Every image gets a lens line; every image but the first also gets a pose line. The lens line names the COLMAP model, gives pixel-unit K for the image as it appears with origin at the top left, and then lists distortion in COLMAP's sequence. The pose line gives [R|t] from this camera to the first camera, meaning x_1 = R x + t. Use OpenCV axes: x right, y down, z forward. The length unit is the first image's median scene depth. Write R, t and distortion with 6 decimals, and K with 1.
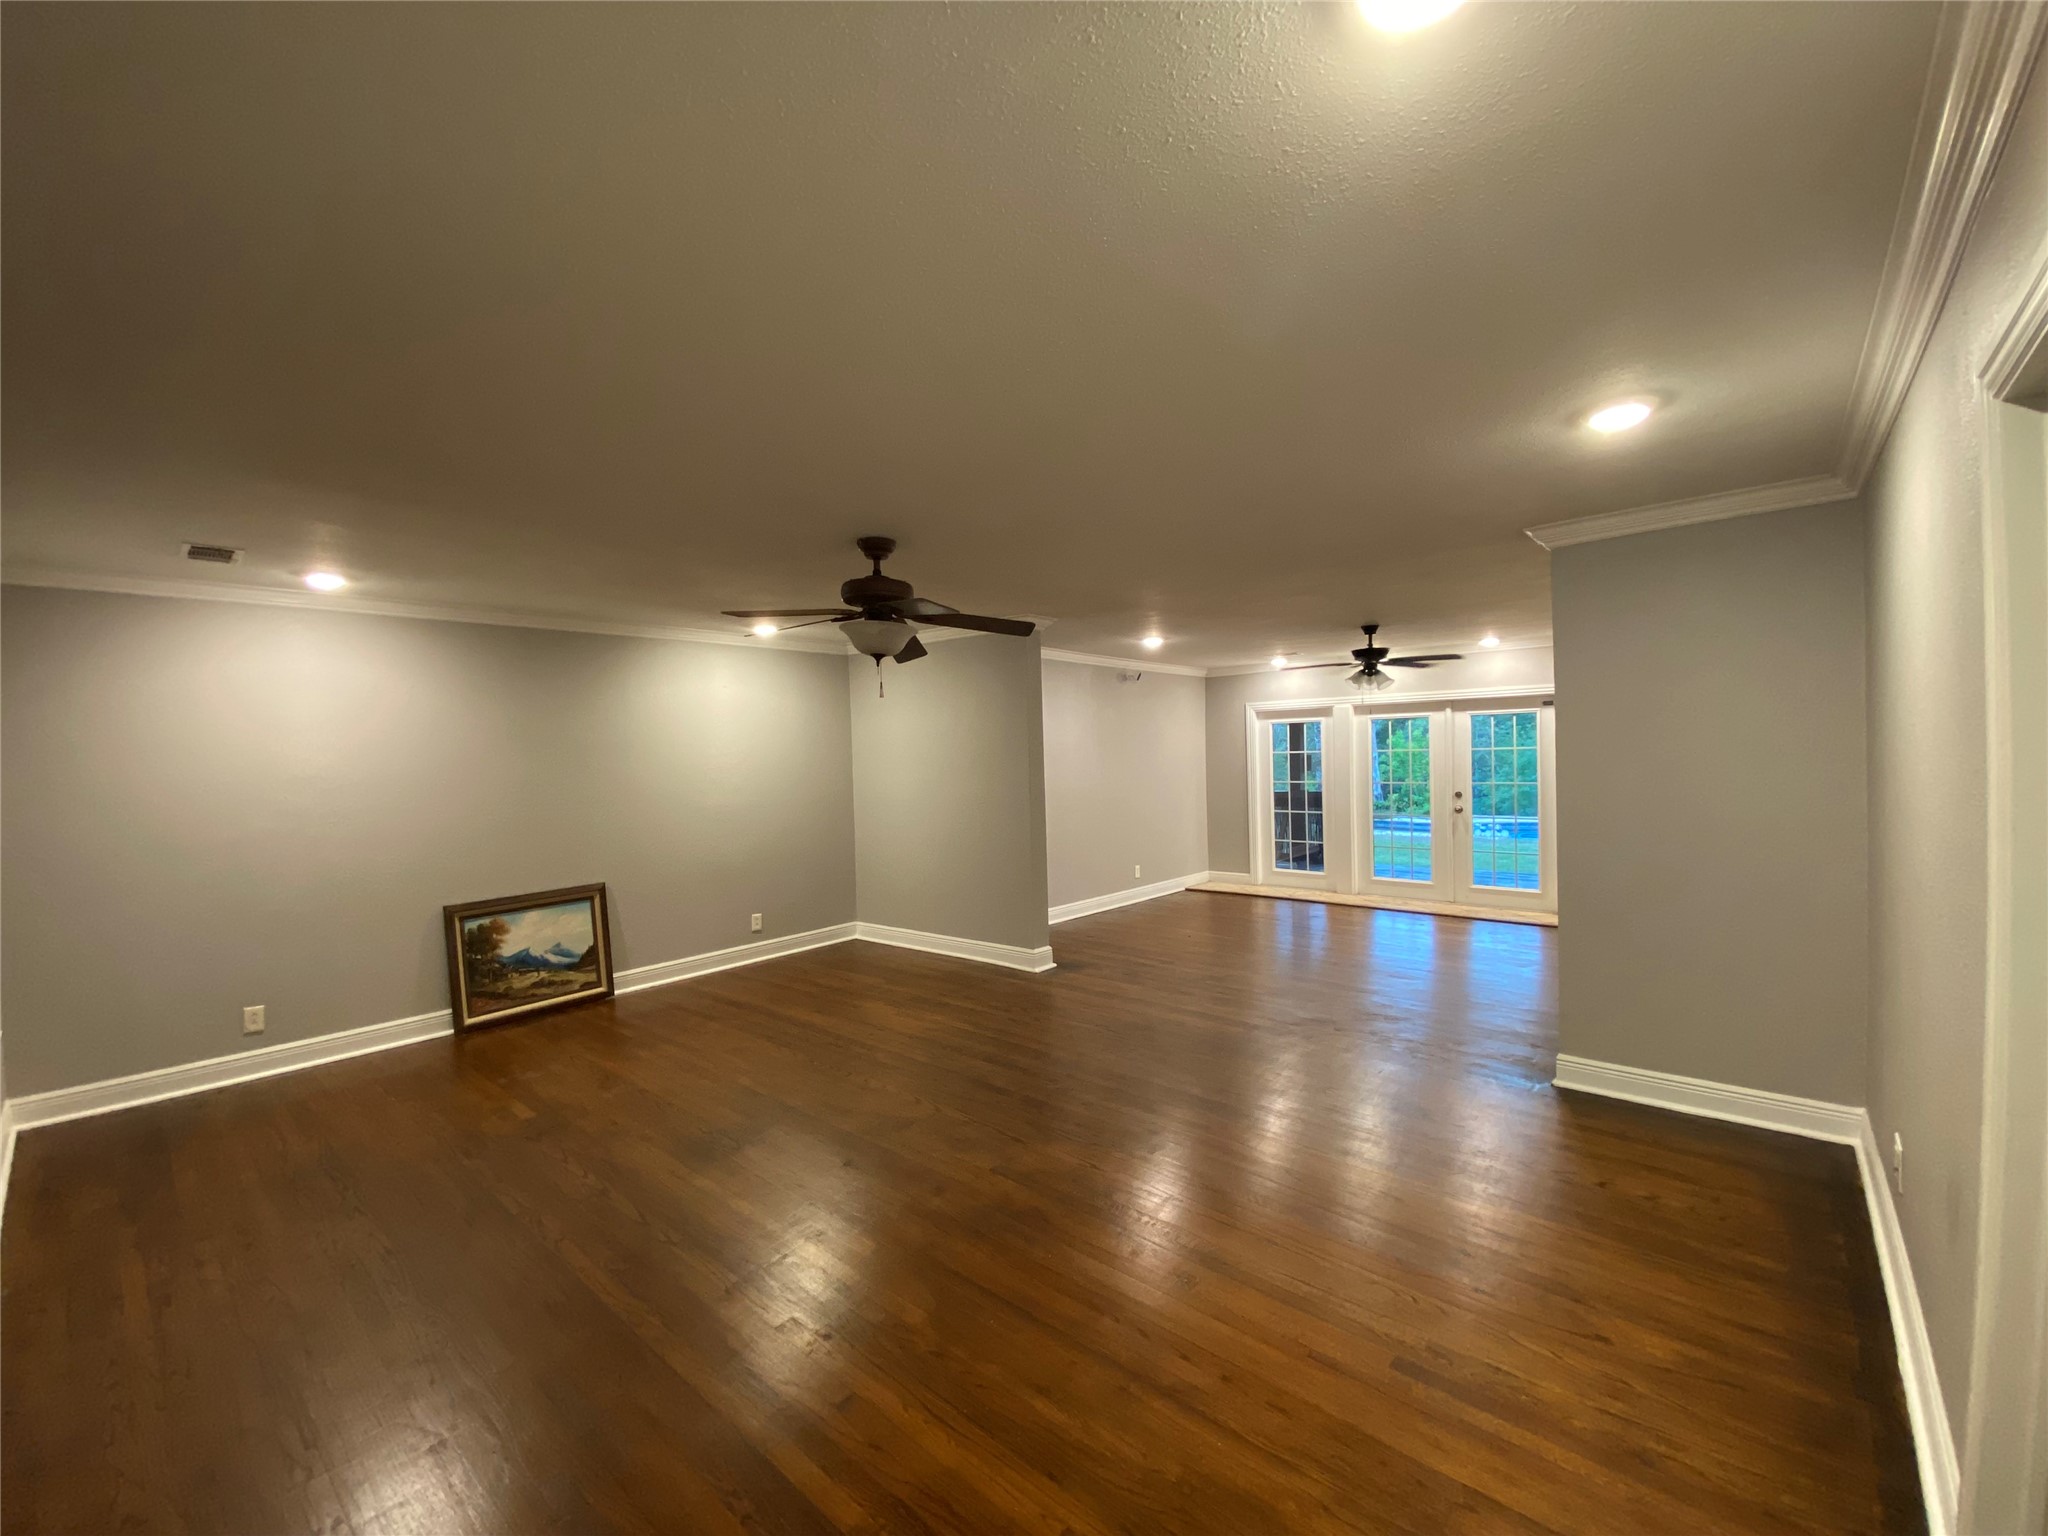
lens RADIAL K [[825.0, 0, 1033.5], [0, 825.0, 772.4], [0, 0, 1]] dist [0.013753, -0.018526]
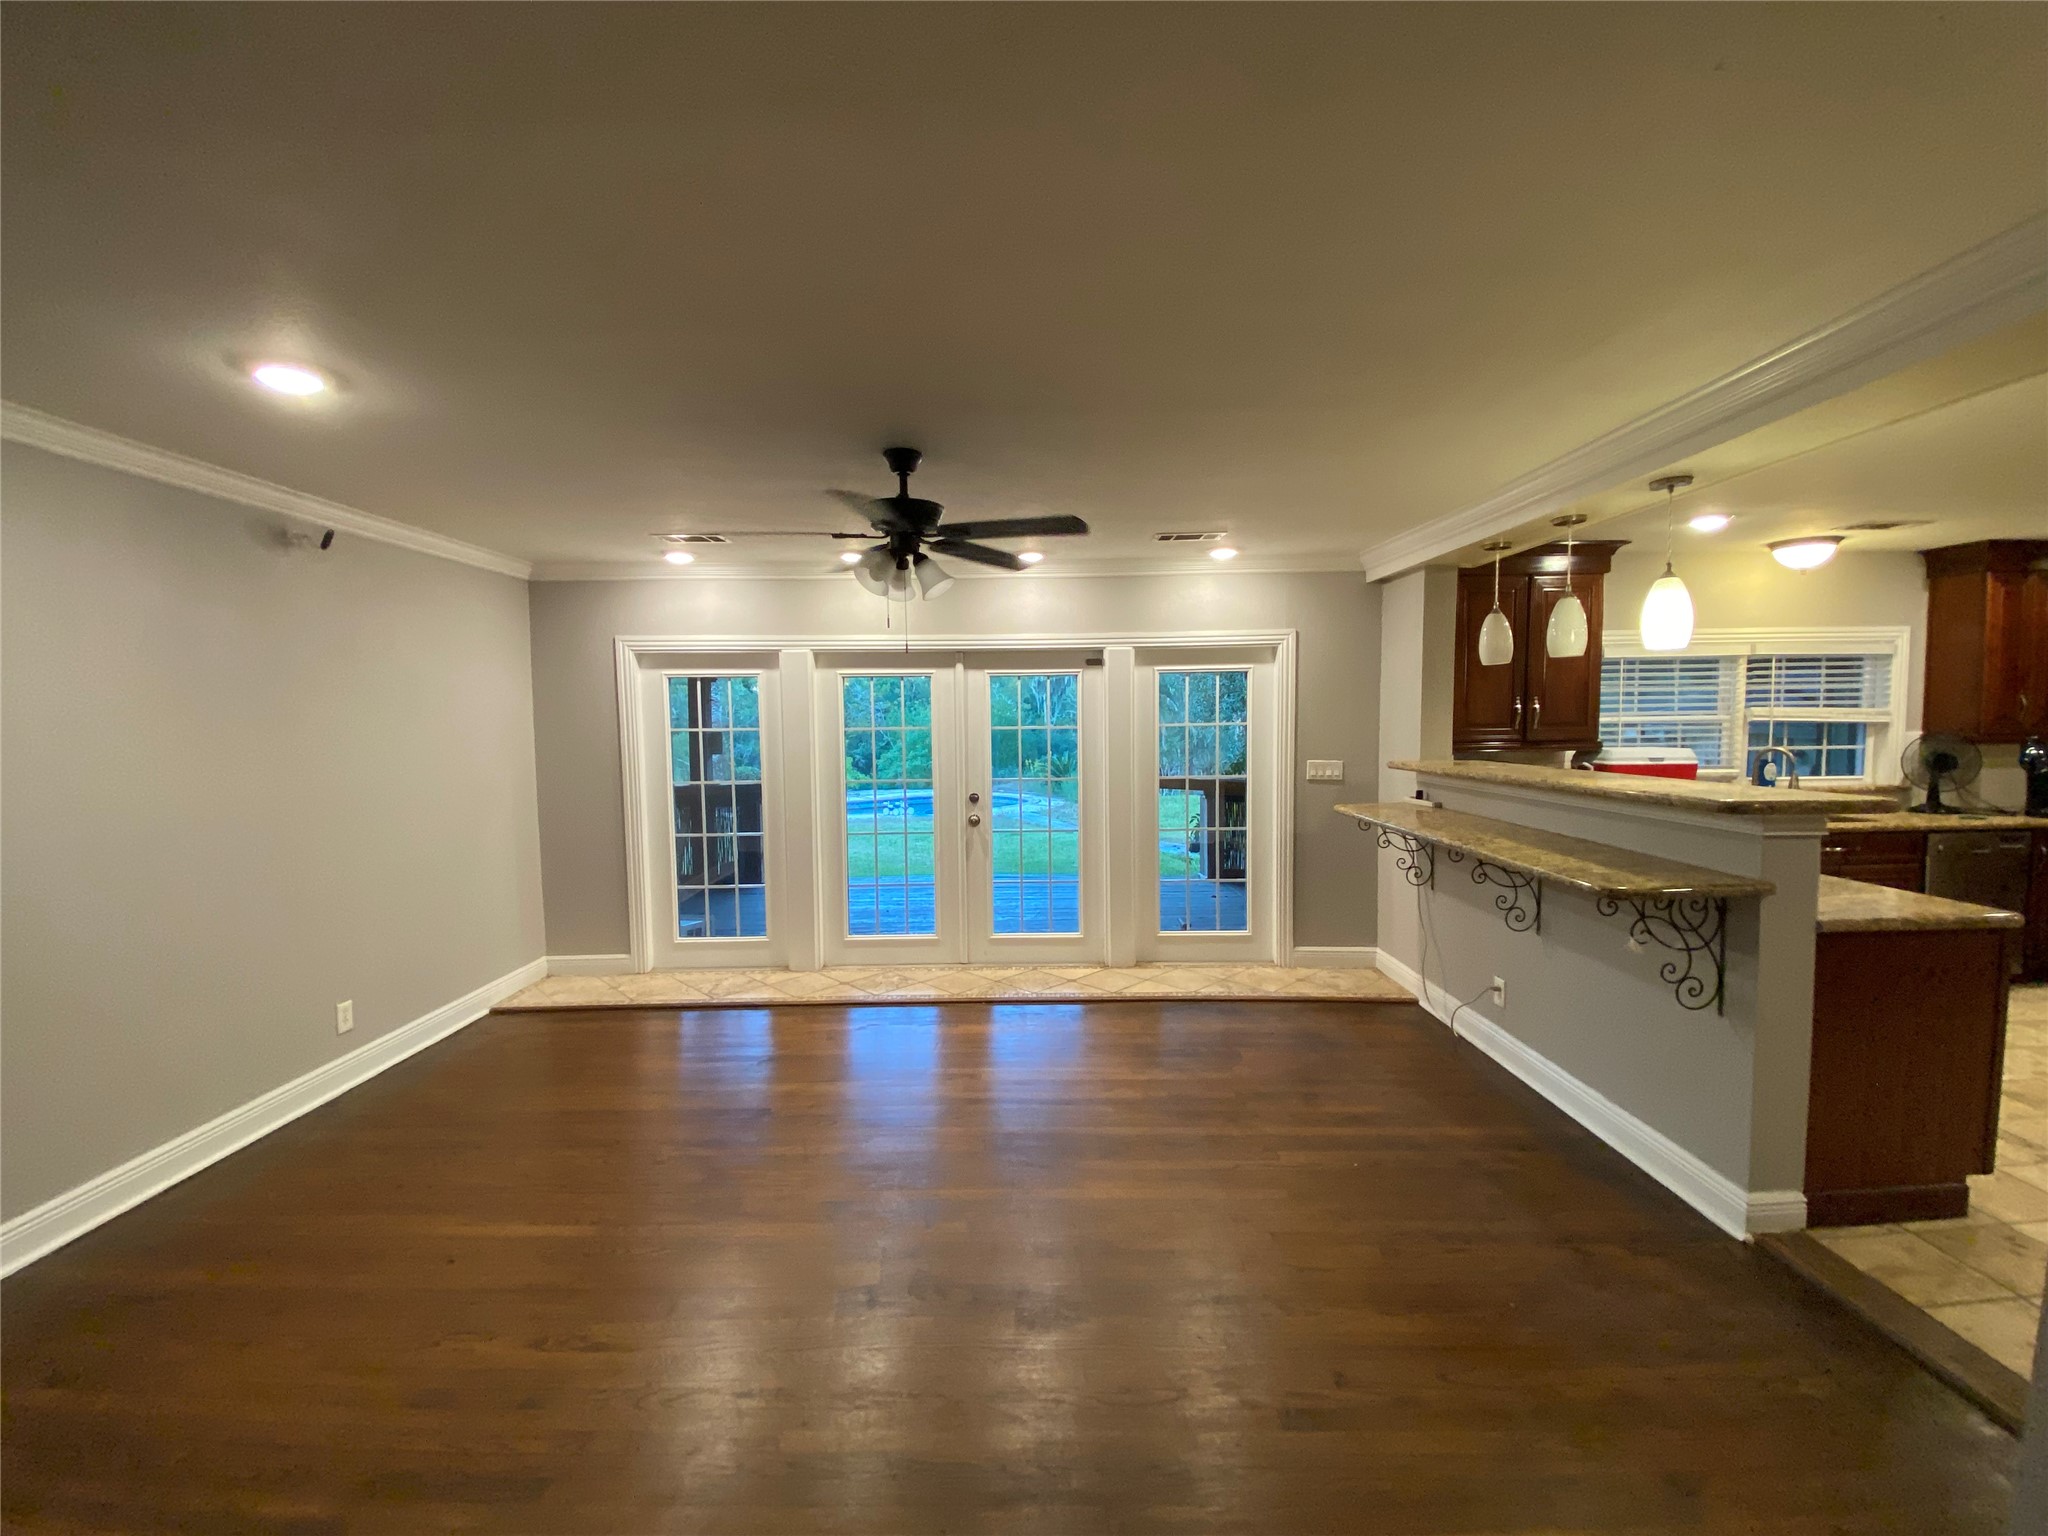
lens RADIAL K [[825.0, 0, 1033.5], [0, 825.0, 772.4], [0, 0, 1]] dist [0.013753, -0.018526]
pose [[0.761250, -0.026203, 0.647929, 0.123223], [0.004744, 0.999382, 0.034843, -0.014646], [-0.648441, -0.023450, 0.760903, 0.448544]]
